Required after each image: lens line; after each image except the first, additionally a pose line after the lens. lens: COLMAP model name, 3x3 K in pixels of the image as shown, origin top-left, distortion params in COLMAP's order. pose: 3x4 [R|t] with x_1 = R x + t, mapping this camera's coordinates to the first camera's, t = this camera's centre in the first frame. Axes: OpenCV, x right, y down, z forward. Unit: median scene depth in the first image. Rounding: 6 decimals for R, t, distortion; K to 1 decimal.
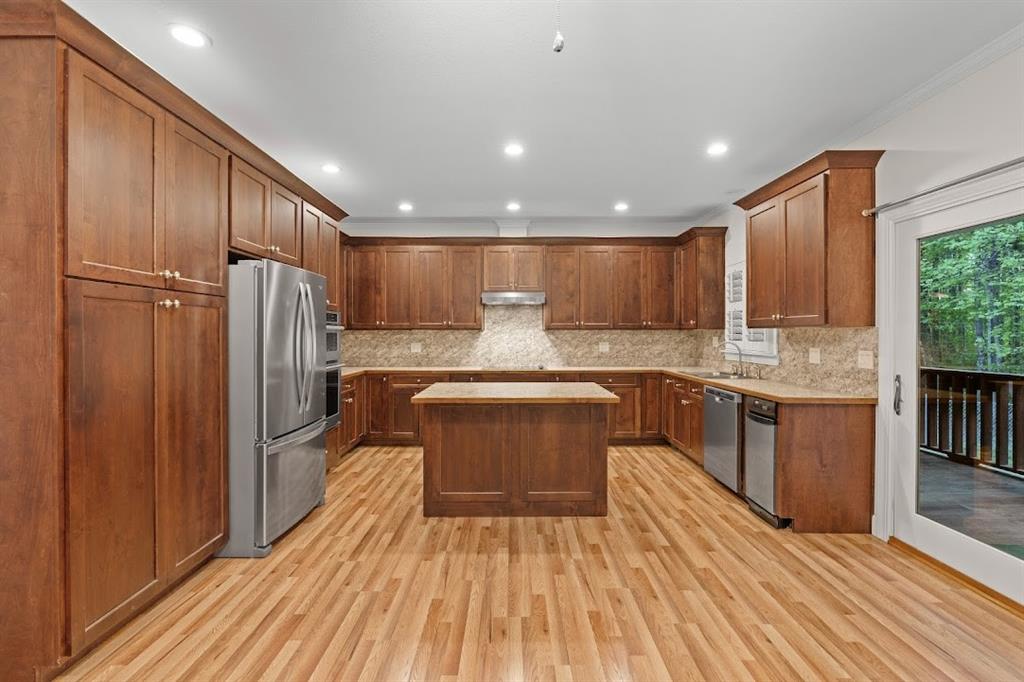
lens RADIAL K [[471.0, 0, 510.7], [0, 471.0, 335.3], [0, 0, 1]] dist [-0.010513, 0.001280]
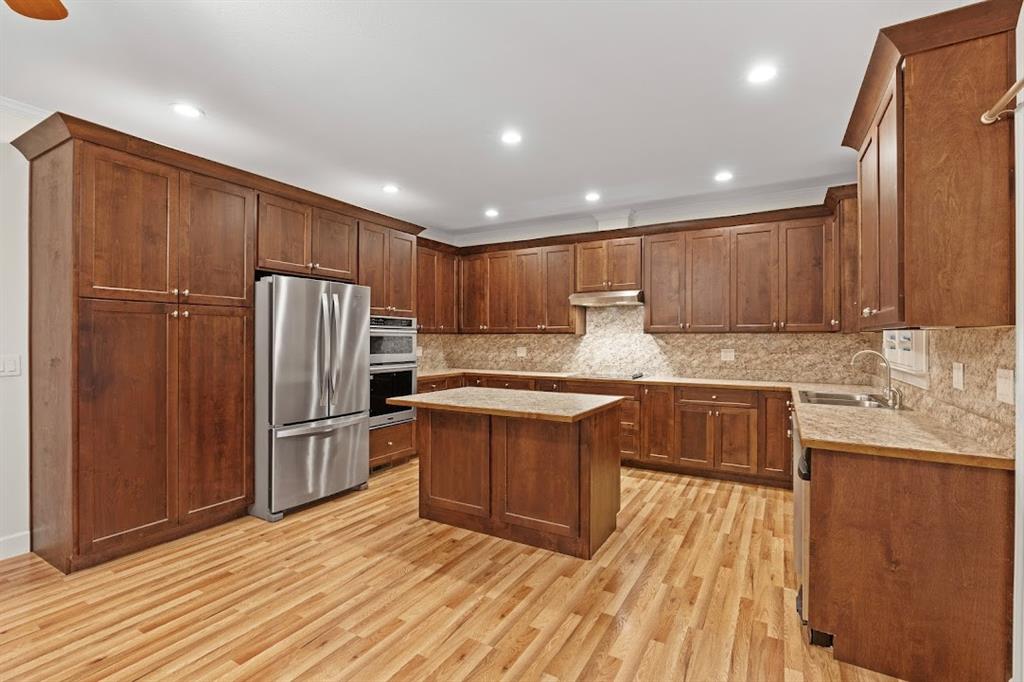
lens RADIAL K [[471.0, 0, 506.8], [0, 471.0, 338.3], [0, 0, 1]] dist [-0.010513, 0.001280]
pose [[0.858127, 0.002994, -0.513429, 0.540178], [-0.004709, 0.999987, -0.002041, -0.000113], [0.513416, 0.004169, 0.858130, 0.239026]]
